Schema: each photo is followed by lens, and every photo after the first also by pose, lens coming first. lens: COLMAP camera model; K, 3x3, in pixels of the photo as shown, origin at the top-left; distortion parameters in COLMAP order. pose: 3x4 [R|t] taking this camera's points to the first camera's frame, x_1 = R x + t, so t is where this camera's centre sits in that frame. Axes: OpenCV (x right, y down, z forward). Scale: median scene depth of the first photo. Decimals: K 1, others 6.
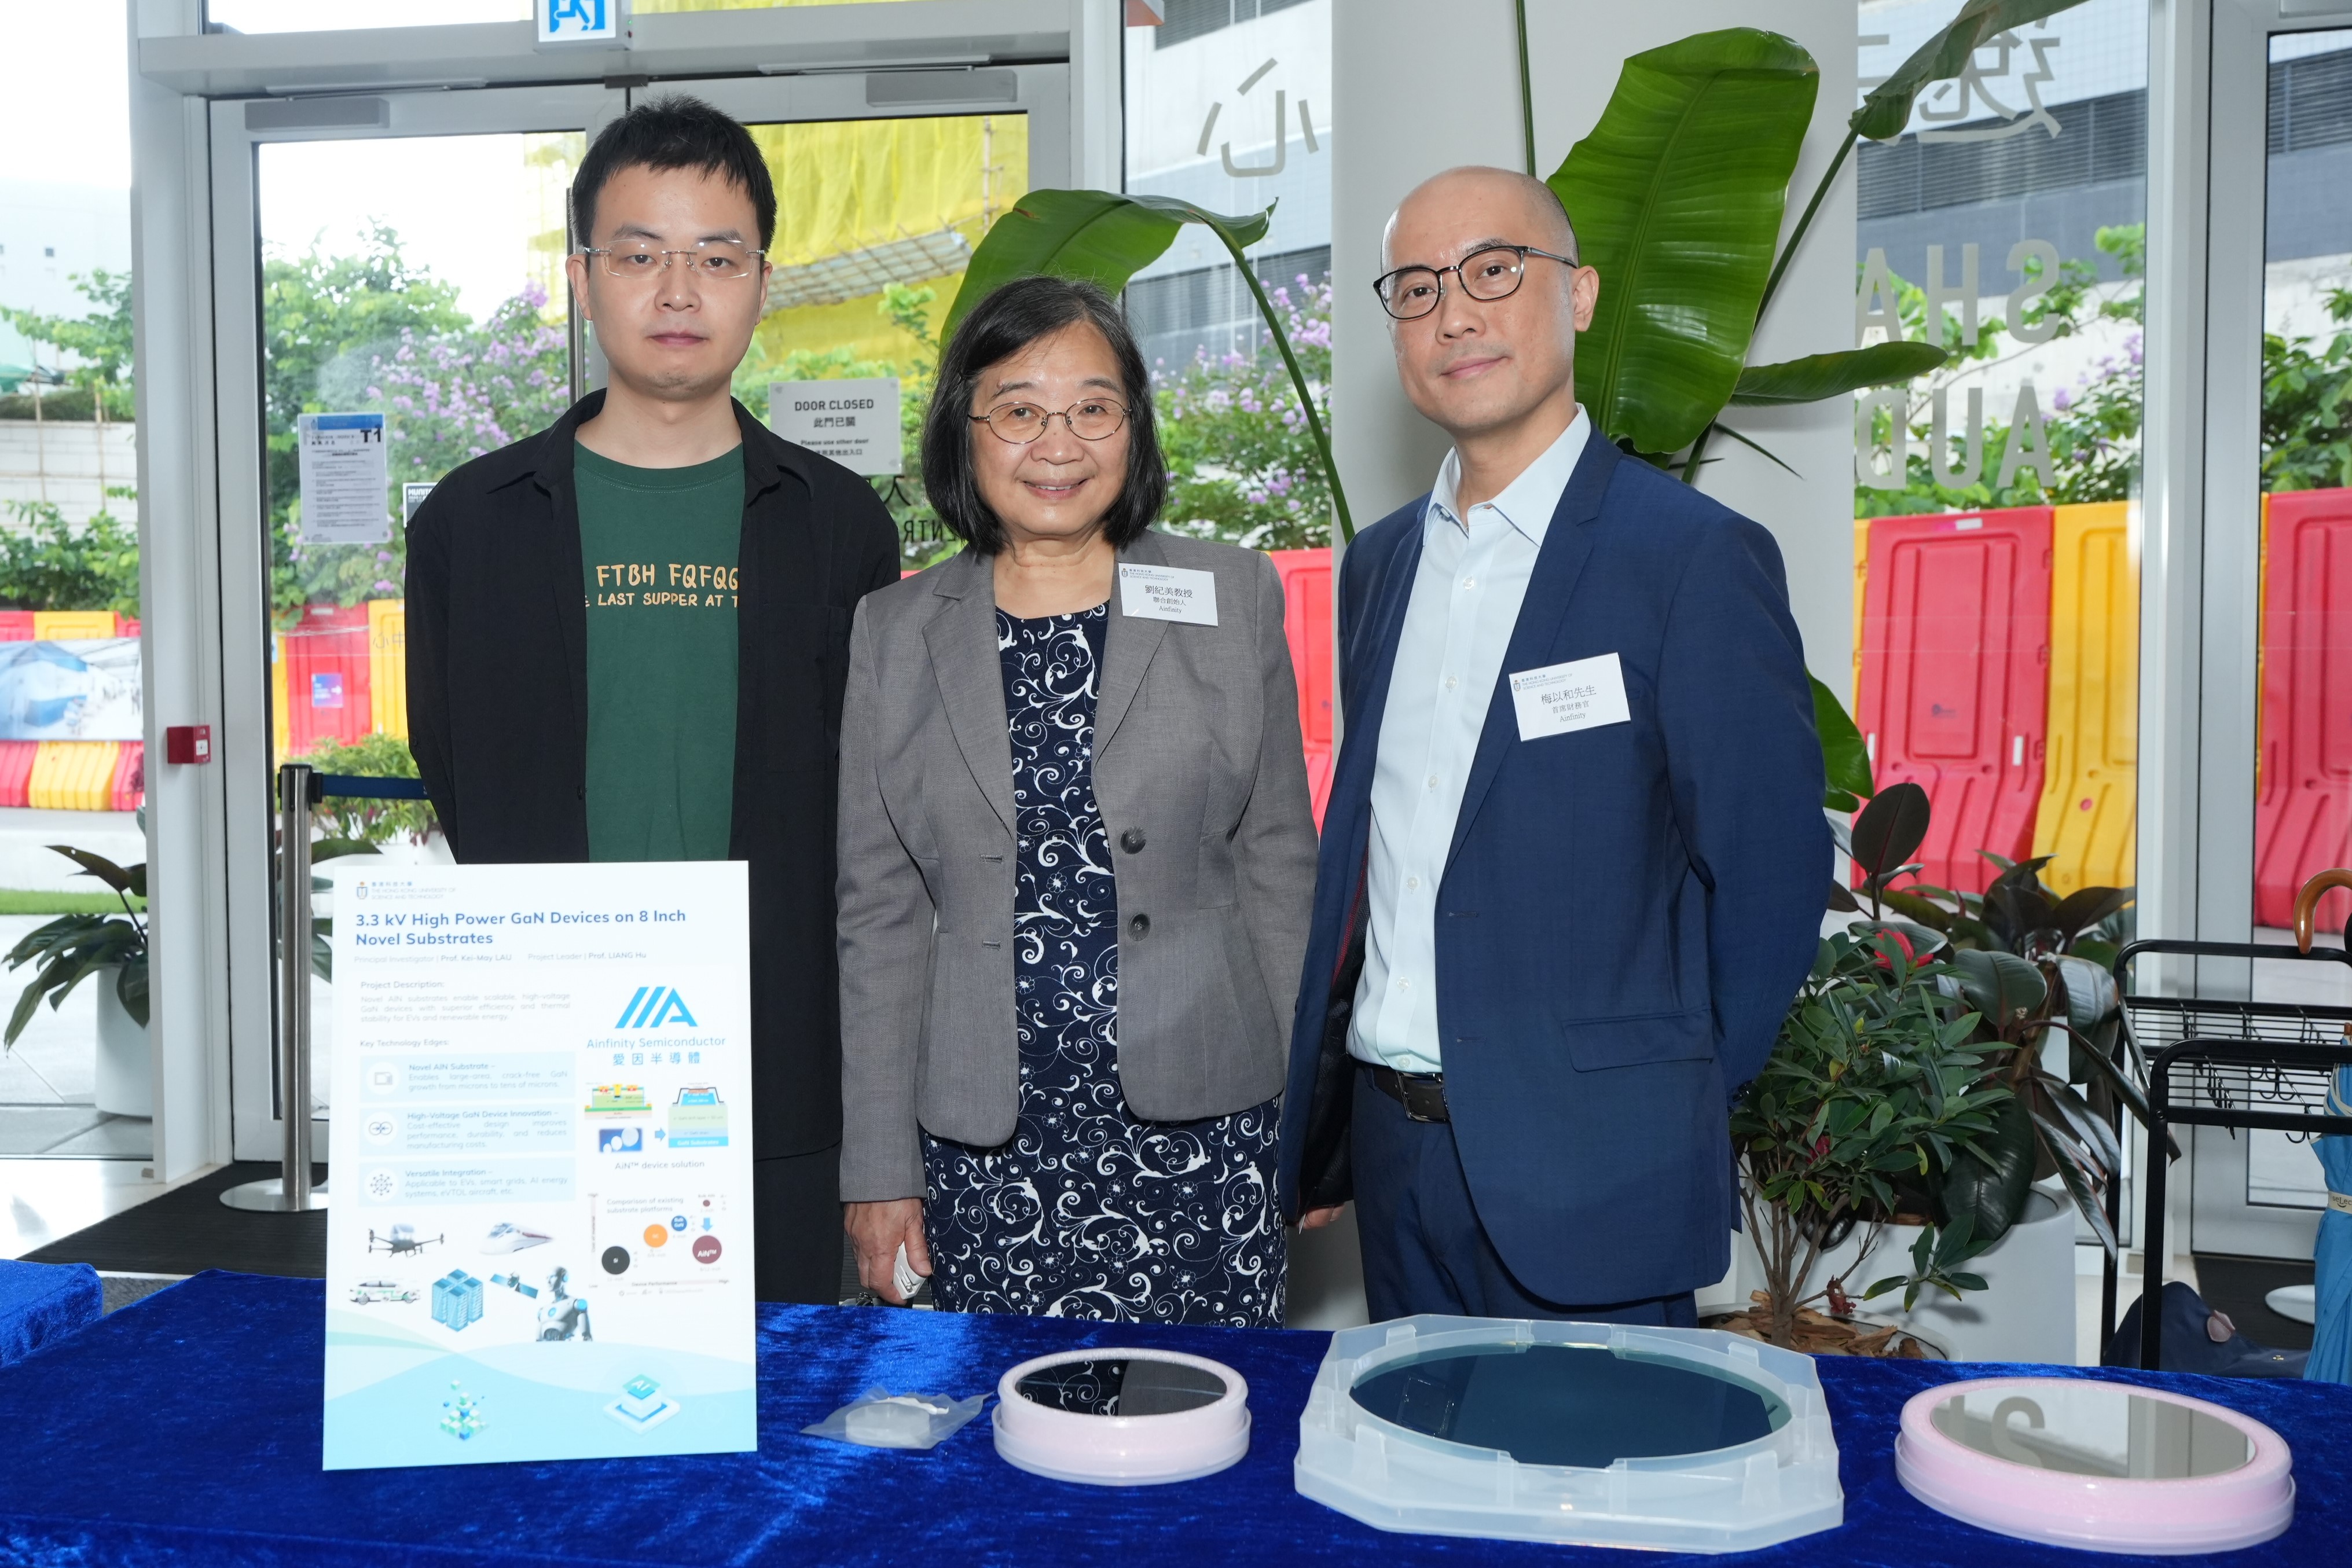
lens RADIAL K [[2691.8, 0, 1170.6], [0, 2691.8, 763.2], [0, 0, 1]] dist [-0.004893, 0.000000]
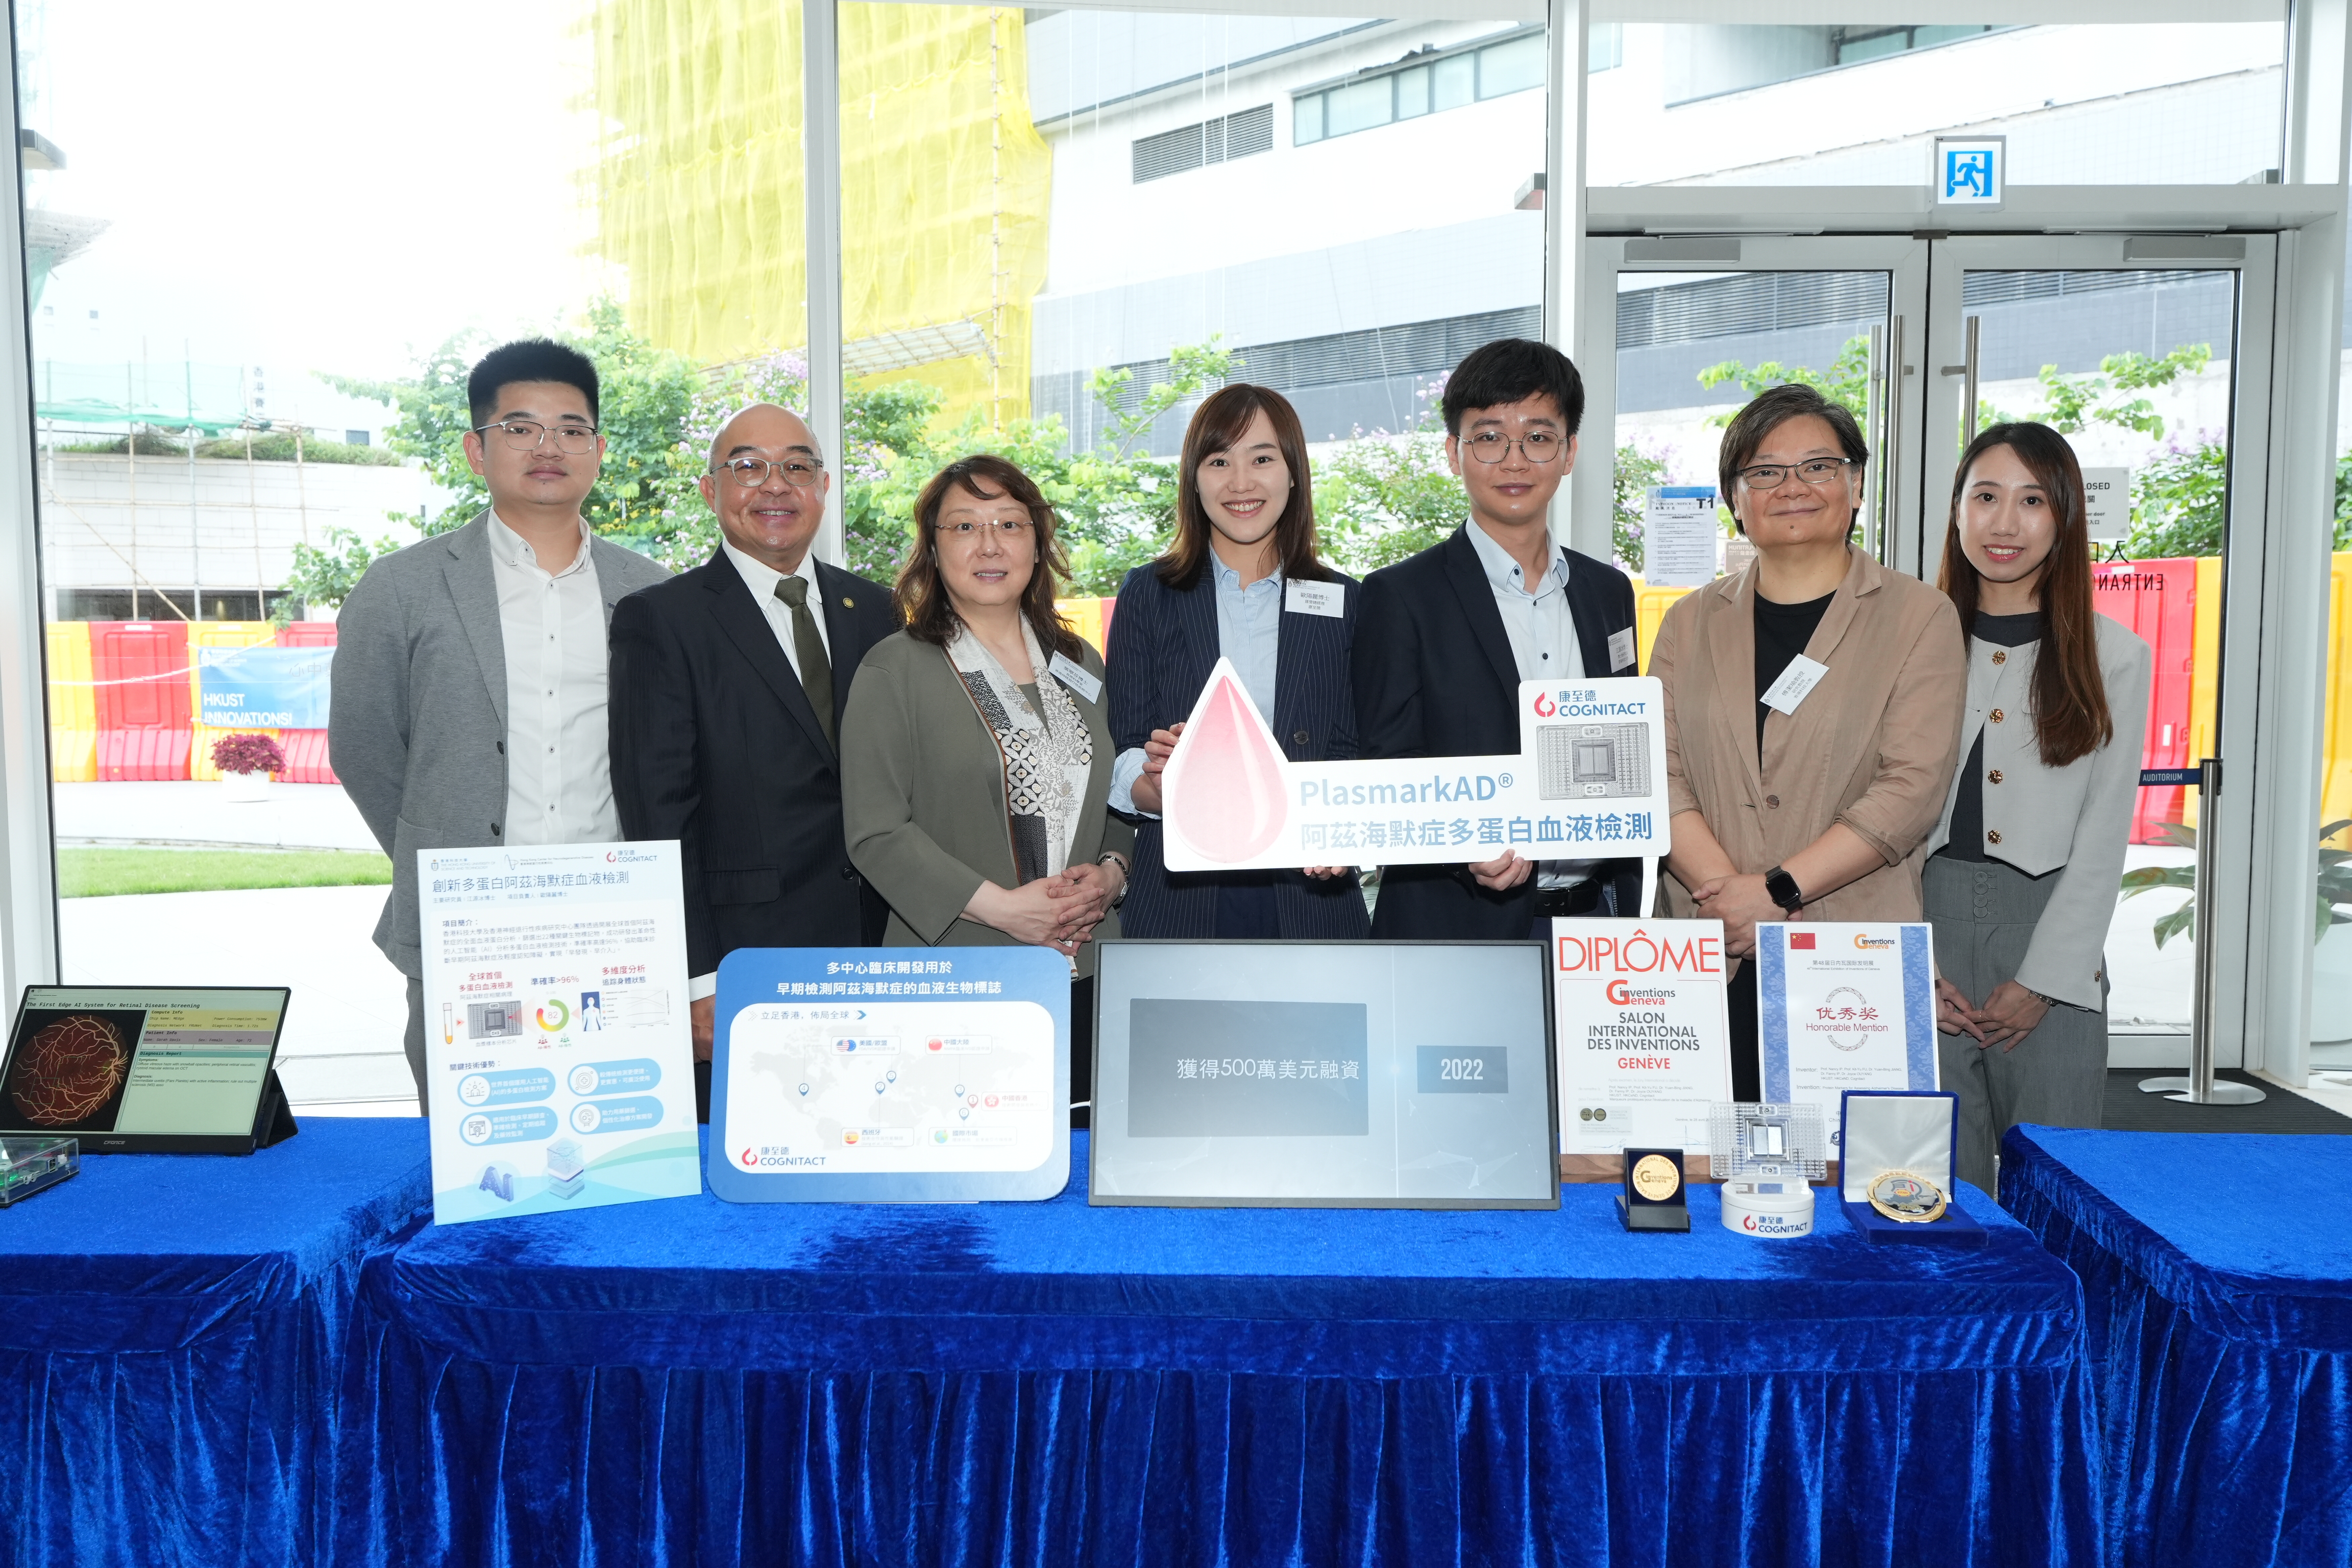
lens RADIAL K [[2087.5, 0, 1174.9], [0, 2087.5, 792.0], [0, 0, 1]] dist [0.010674, -0.032421]
pose [[0.986951, -0.007746, 0.160837, -0.220679], [0.003589, 0.999652, 0.026123, -0.003286], [-0.160983, -0.025205, 0.986635, 0.015749]]
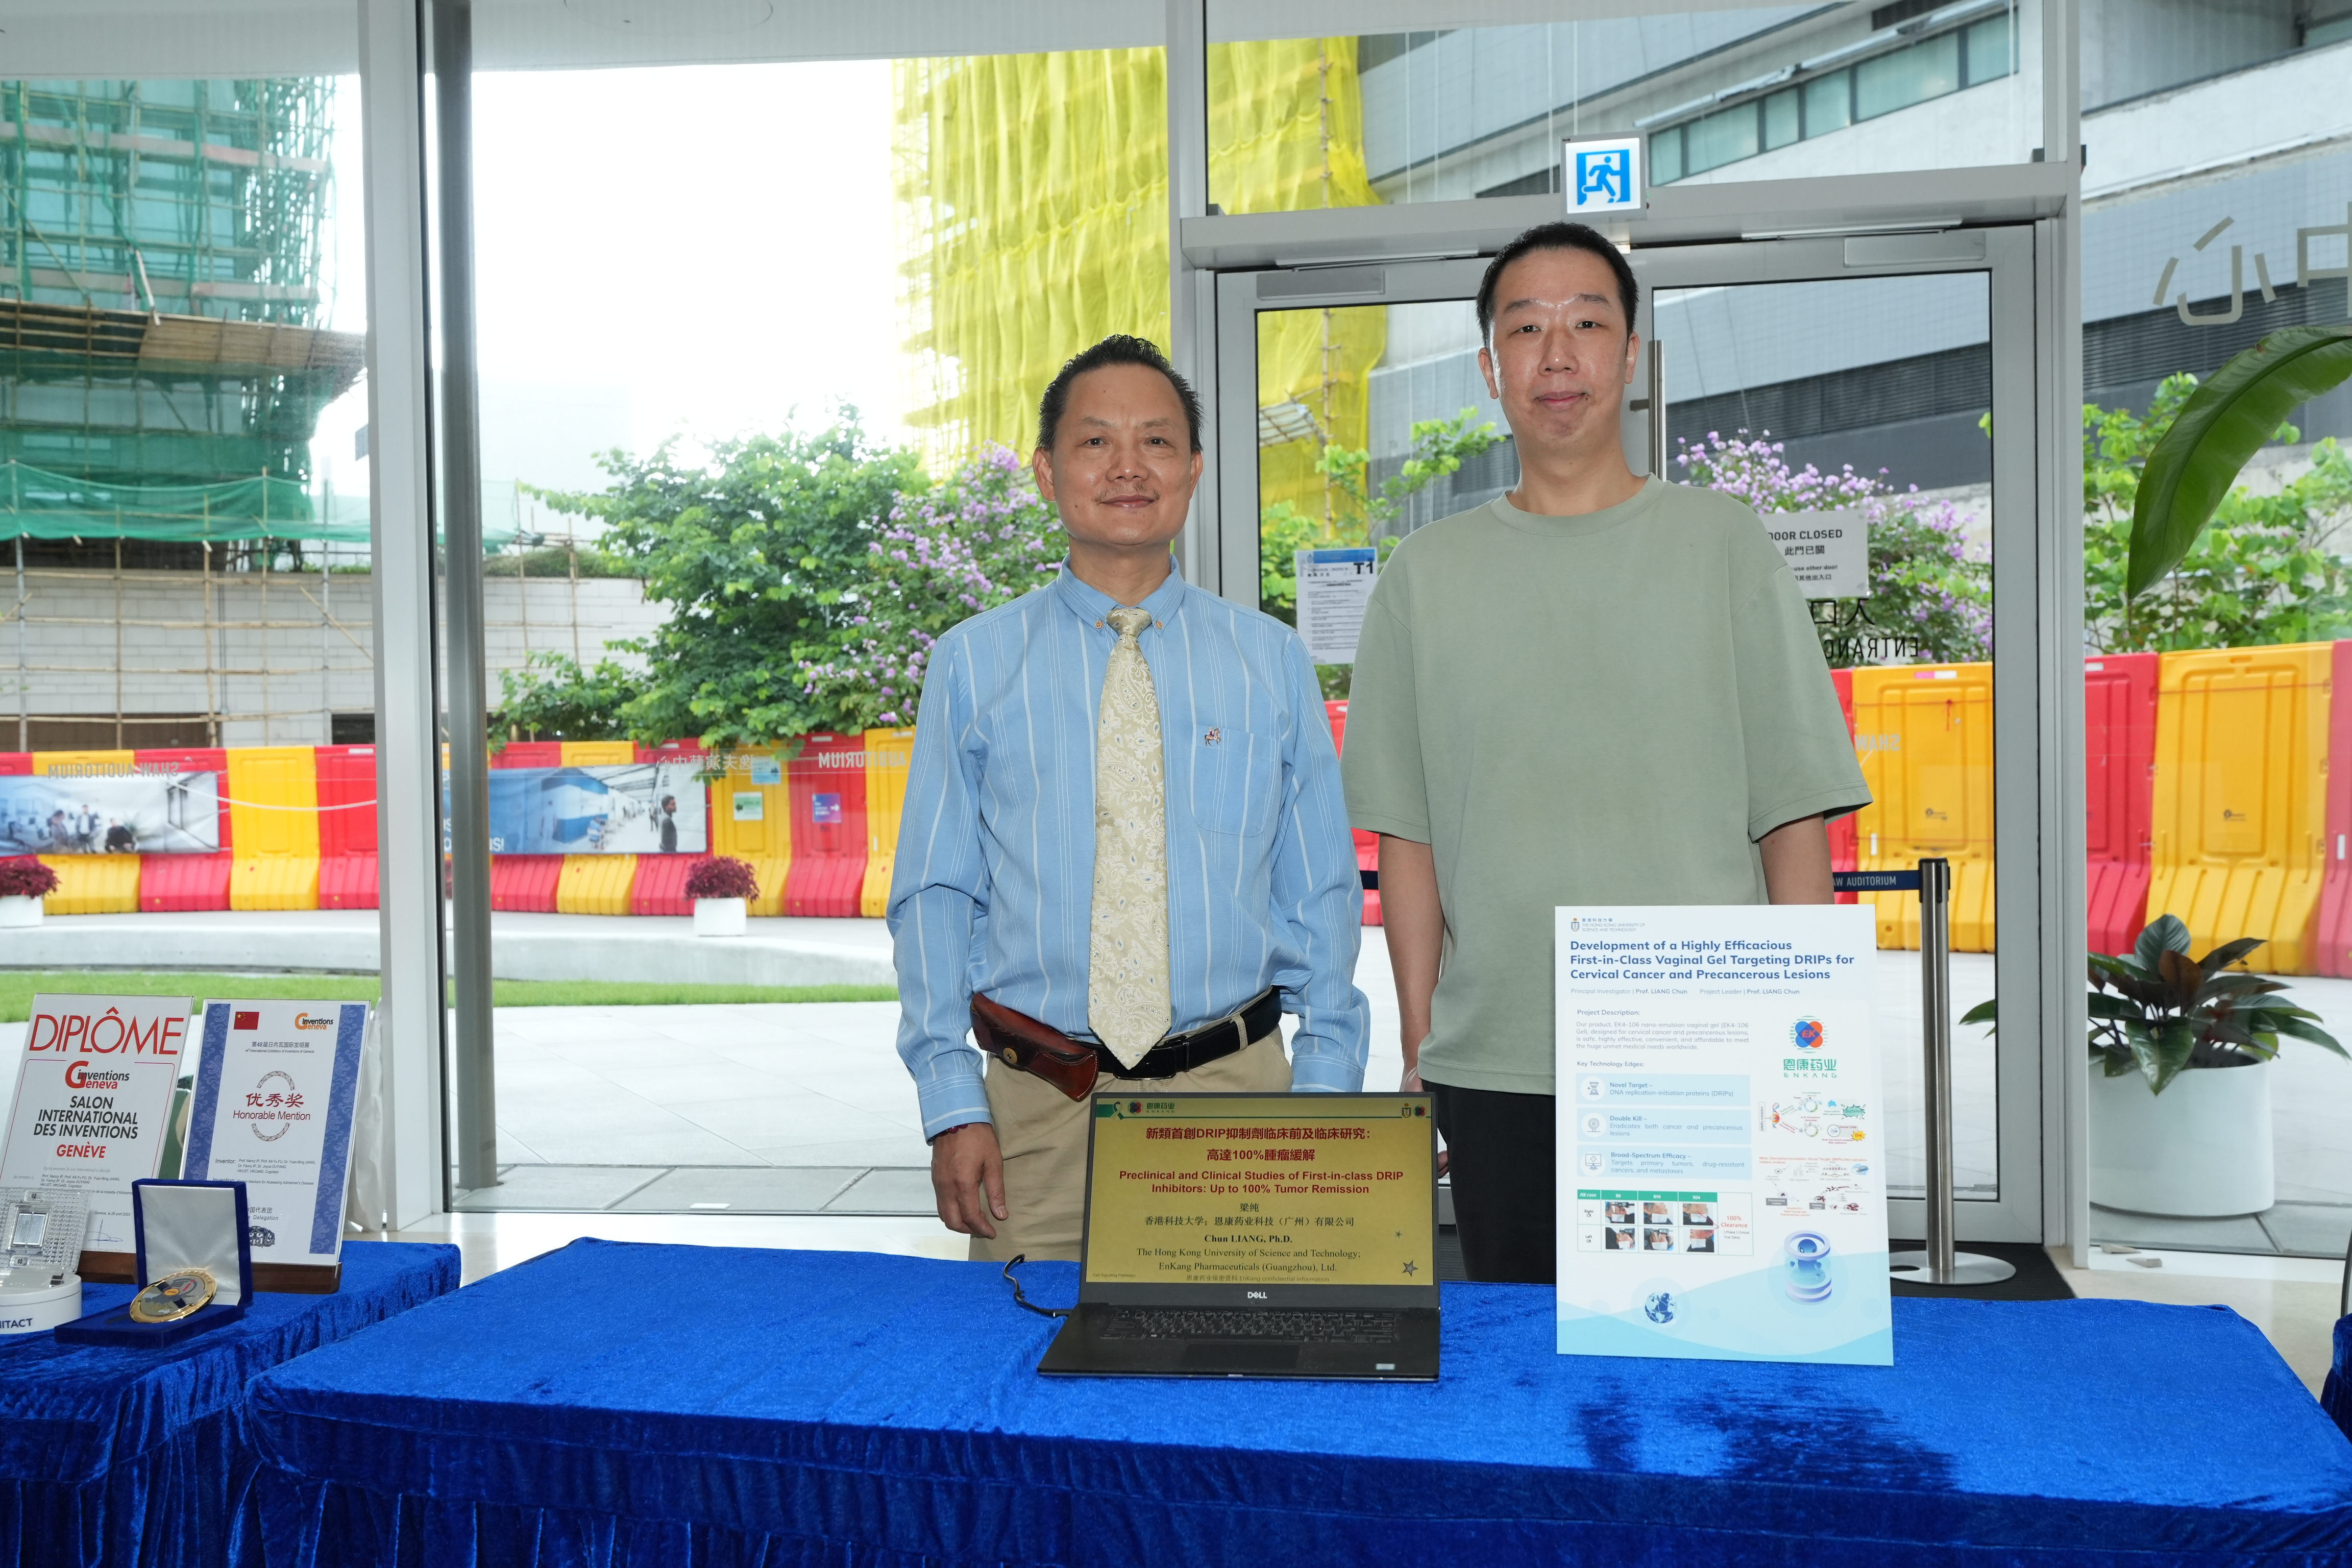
lens RADIAL K [[2374.0, 0, 1239.3], [0, 2374.0, 798.8], [0, 0, 1]] dist [-0.002089, 0.000000]
pose [[0.999026, -0.007547, -0.043469, -0.095348], [0.006177, 0.999483, -0.031565, 0.001637], [0.043684, 0.031266, 0.998556, 0.004193]]
